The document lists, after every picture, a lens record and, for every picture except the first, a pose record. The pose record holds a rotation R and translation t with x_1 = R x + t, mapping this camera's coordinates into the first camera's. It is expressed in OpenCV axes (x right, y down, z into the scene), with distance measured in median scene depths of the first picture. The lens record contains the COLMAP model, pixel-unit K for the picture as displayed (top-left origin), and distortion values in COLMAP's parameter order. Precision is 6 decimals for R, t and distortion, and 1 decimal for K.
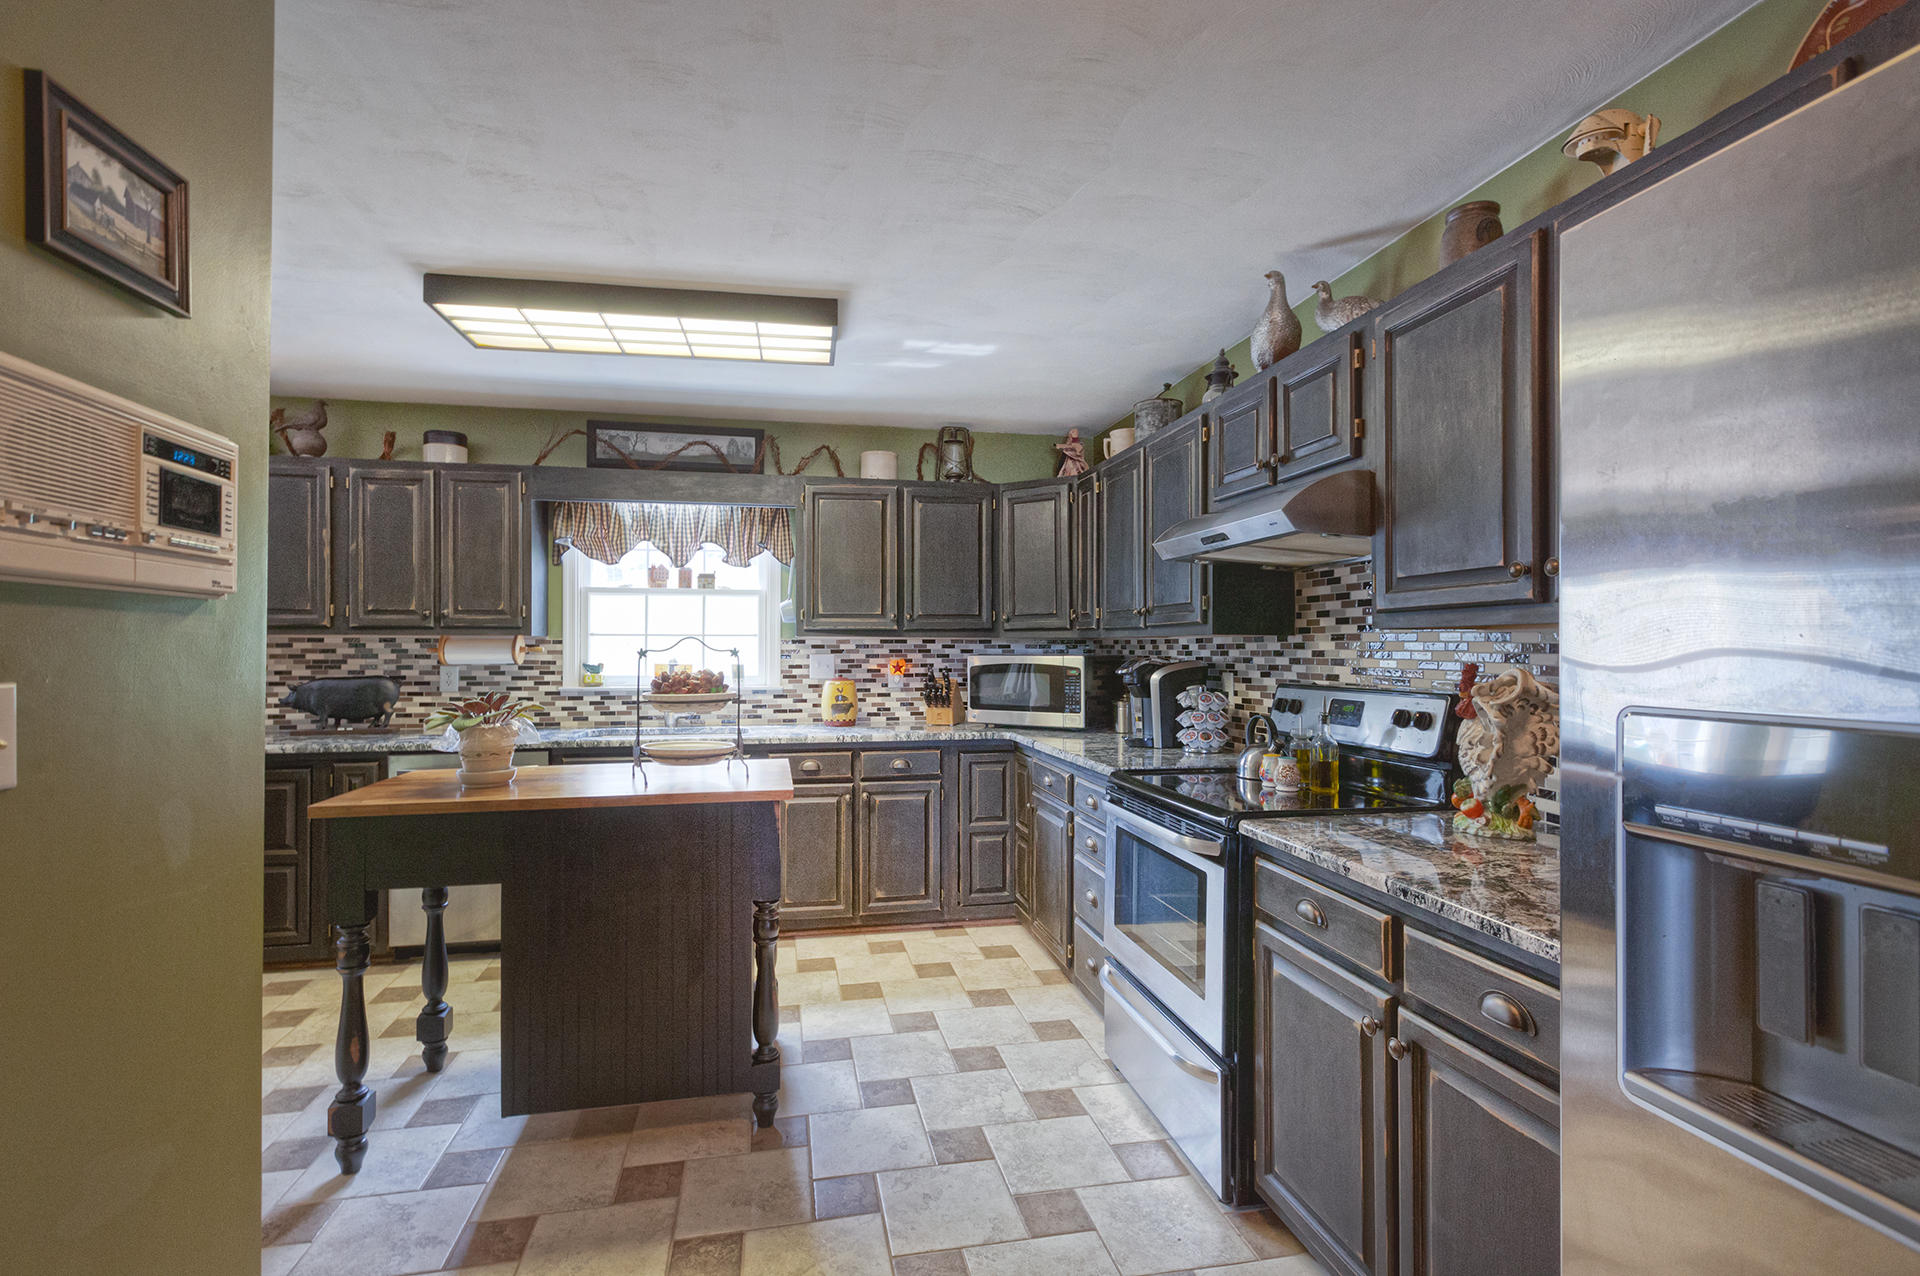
lens RADIAL K [[882.8, 0, 958.9], [0, 882.8, 637.7], [0, 0, 1]] dist [0.002887, -0.000192]
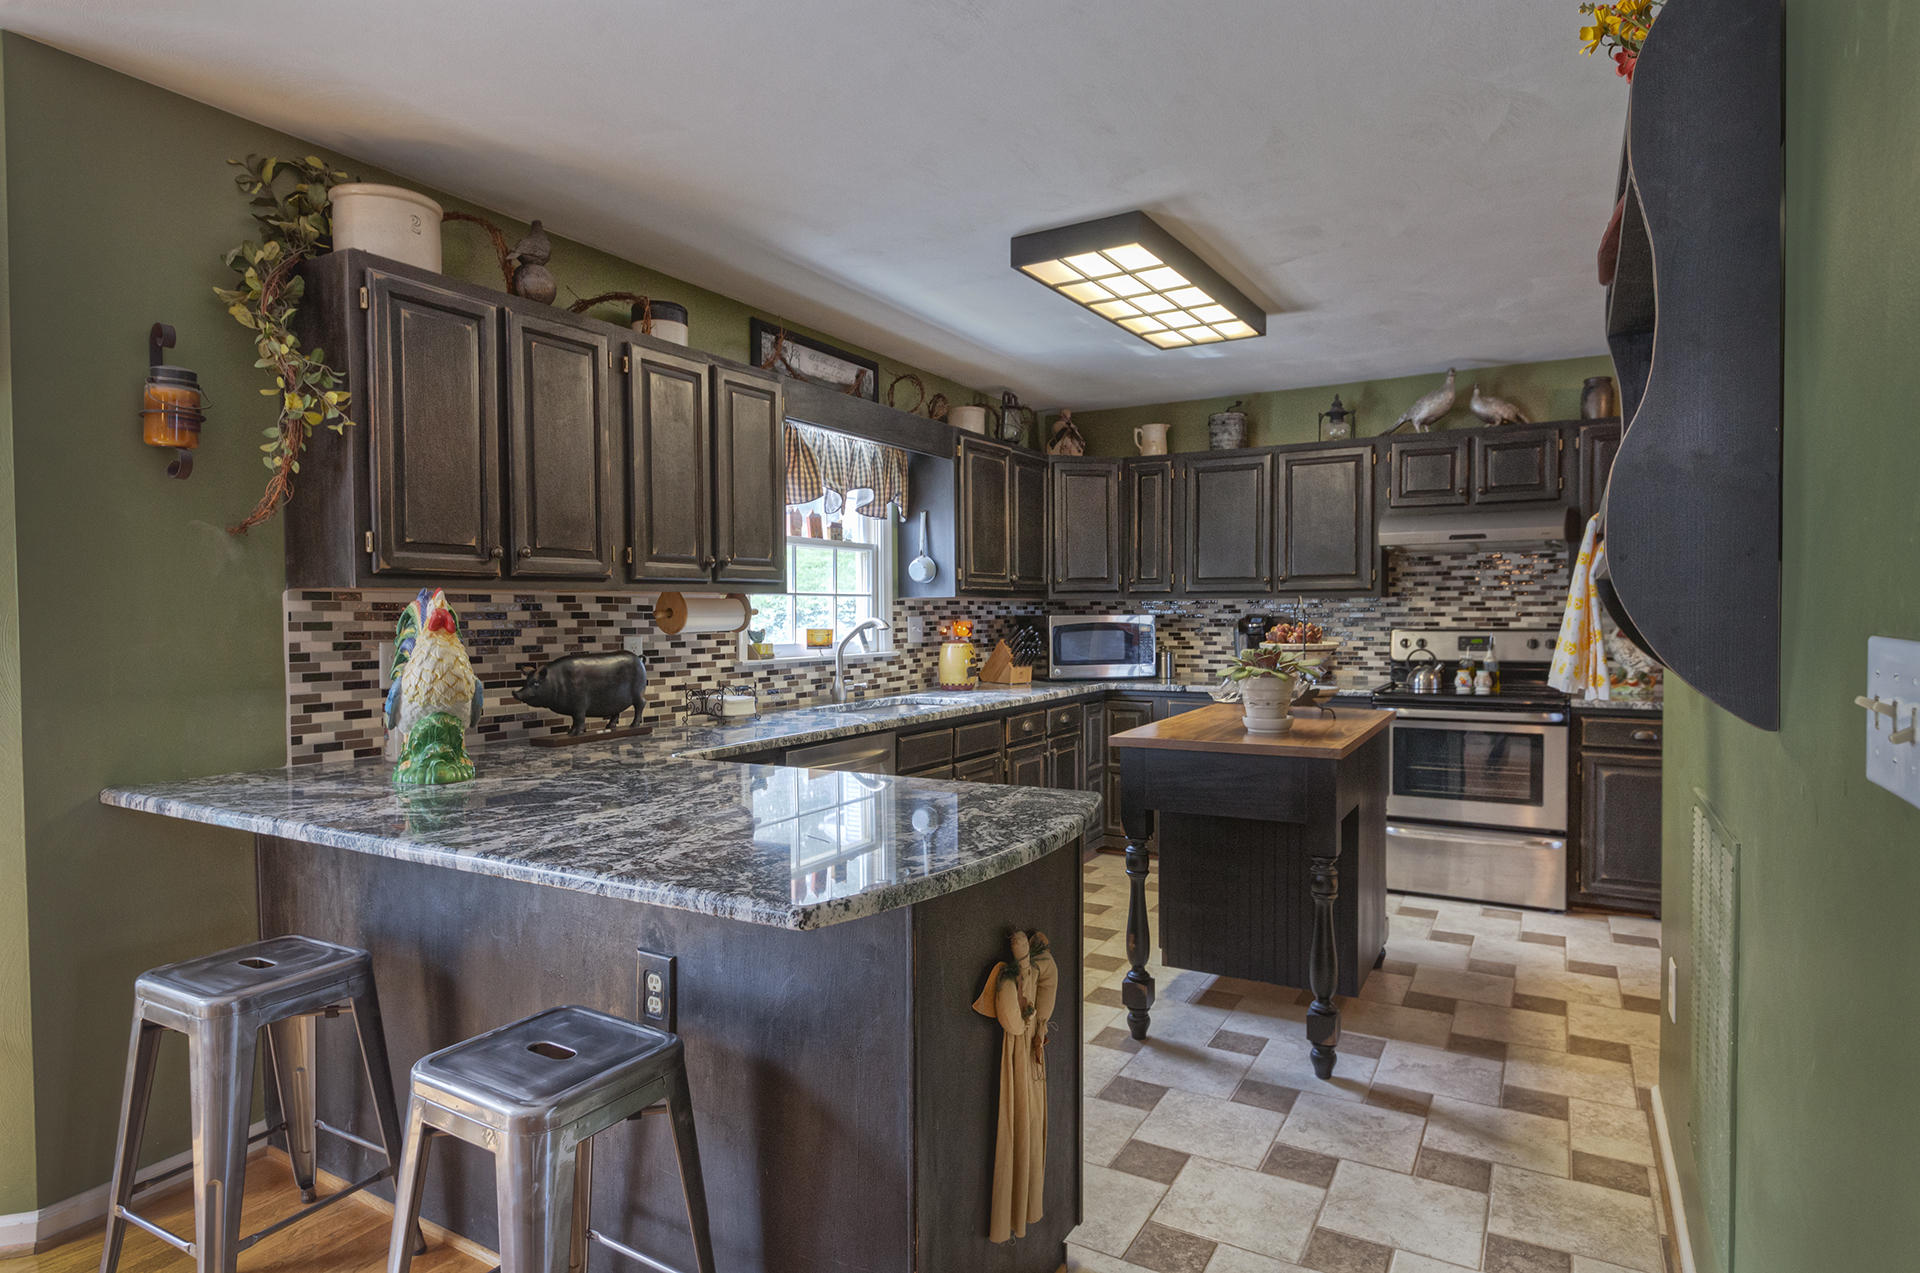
lens RADIAL K [[1041.7, 0, 961.2], [0, 1041.7, 639.1], [0, 0, 1]] dist [-0.004306, -0.000095]
pose [[0.668565, -0.024156, 0.743261, -1.043026], [-0.000351, 0.999462, 0.032798, 0.007340], [-0.743654, -0.022189, 0.668197, 0.256955]]
